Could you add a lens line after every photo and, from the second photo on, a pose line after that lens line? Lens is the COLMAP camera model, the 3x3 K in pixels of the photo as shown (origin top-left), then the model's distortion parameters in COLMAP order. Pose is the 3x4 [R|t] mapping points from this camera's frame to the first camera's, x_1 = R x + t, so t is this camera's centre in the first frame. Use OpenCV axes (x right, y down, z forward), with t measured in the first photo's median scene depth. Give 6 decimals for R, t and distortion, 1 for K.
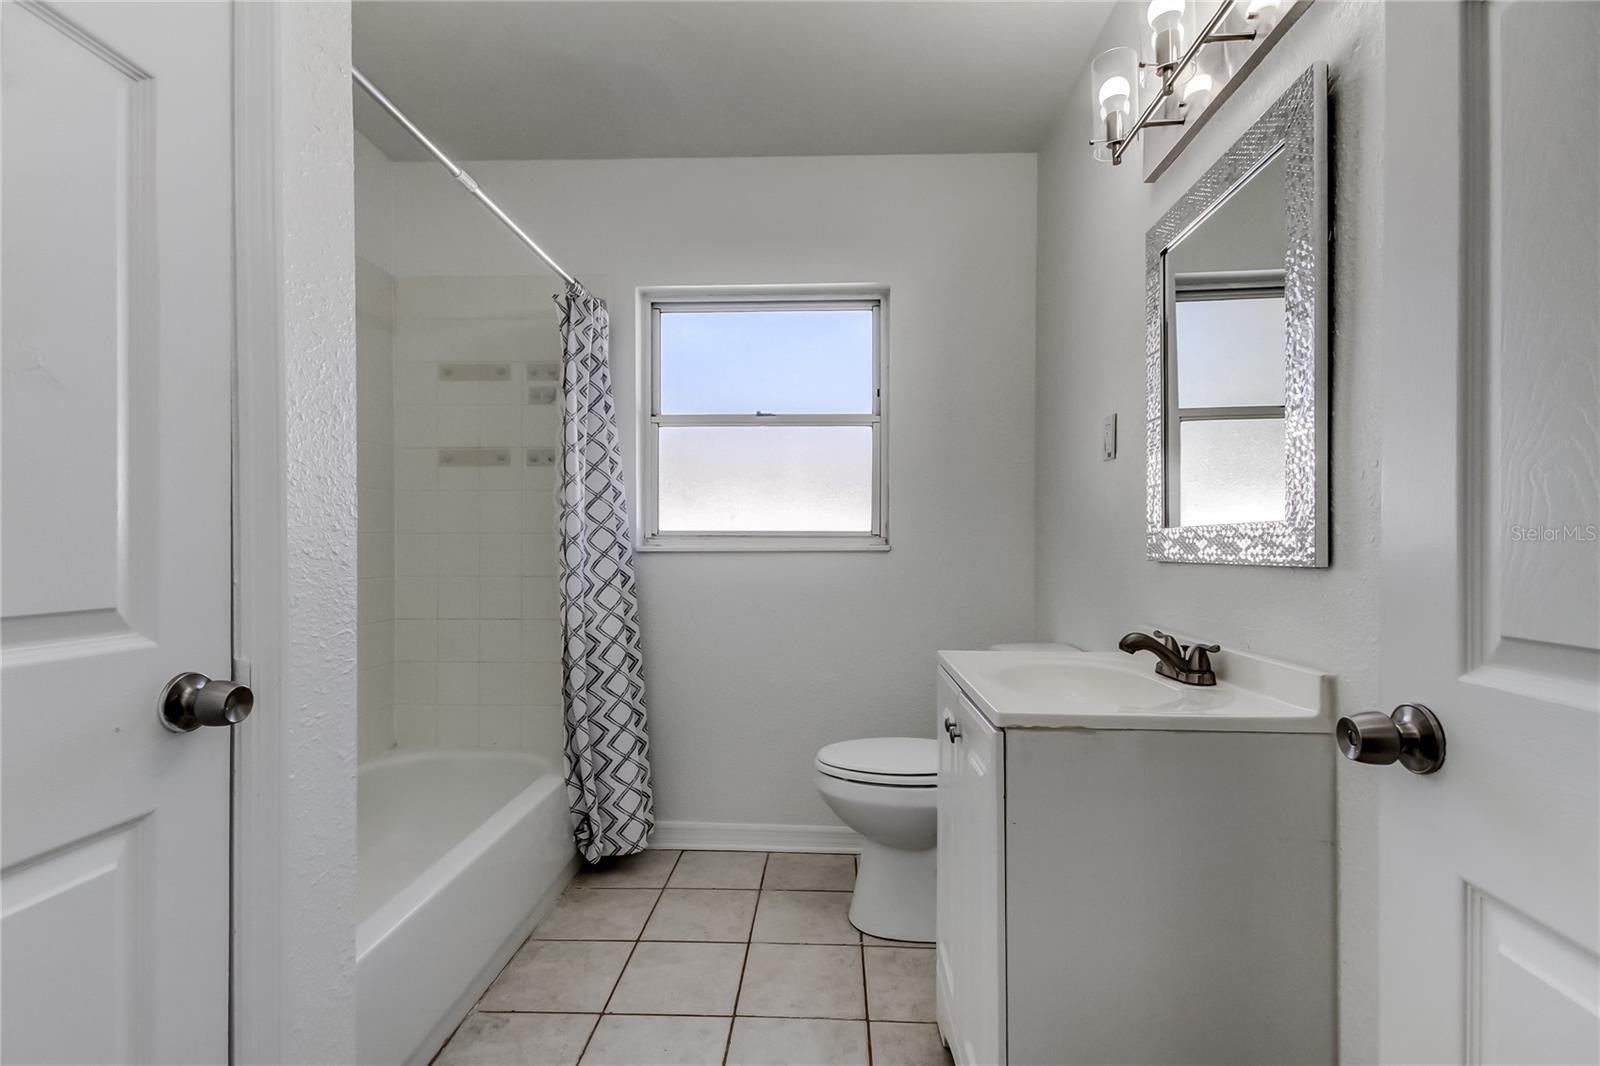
lens RADIAL K [[748.7, 0, 796.9], [0, 748.7, 536.5], [0, 0, 1]] dist [0.013836, 0.000025]
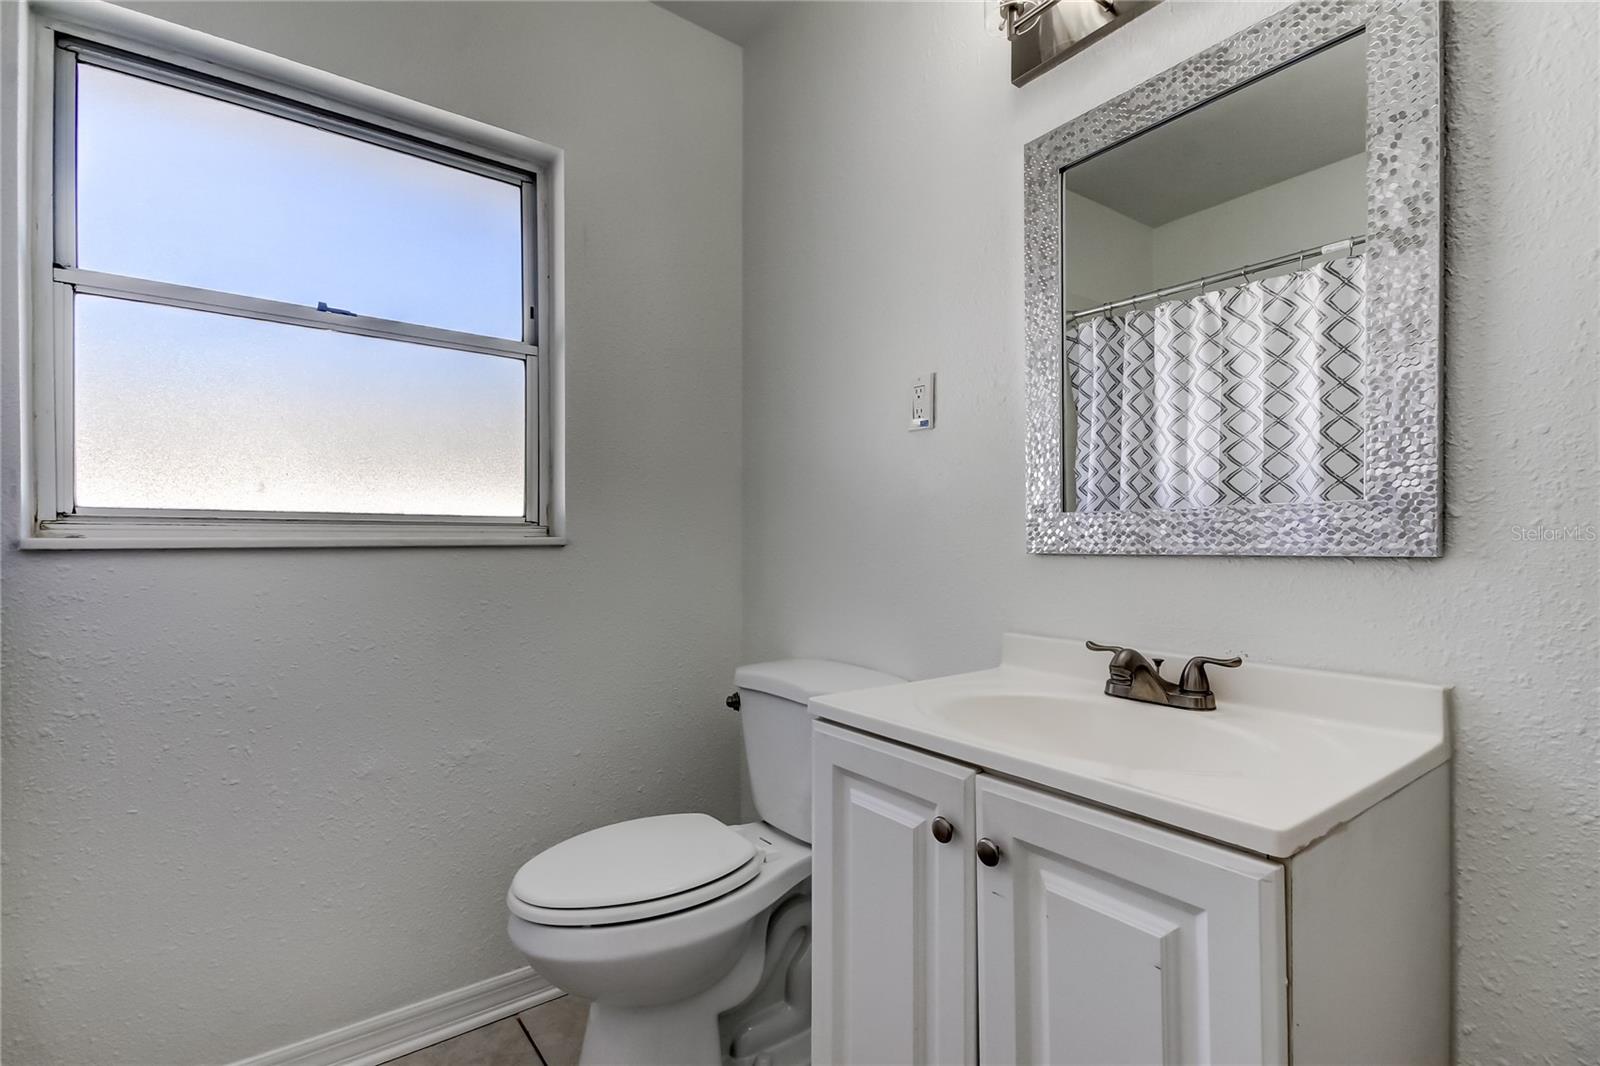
lens RADIAL K [[748.7, 0, 802.8], [0, 748.7, 542.8], [0, 0, 1]] dist [0.013836, 0.000025]
pose [[0.766821, -0.002902, 0.641854, -0.270076], [-0.005068, 0.999931, 0.010575, 0.015939], [-0.641841, -0.011362, 0.766754, 0.621070]]
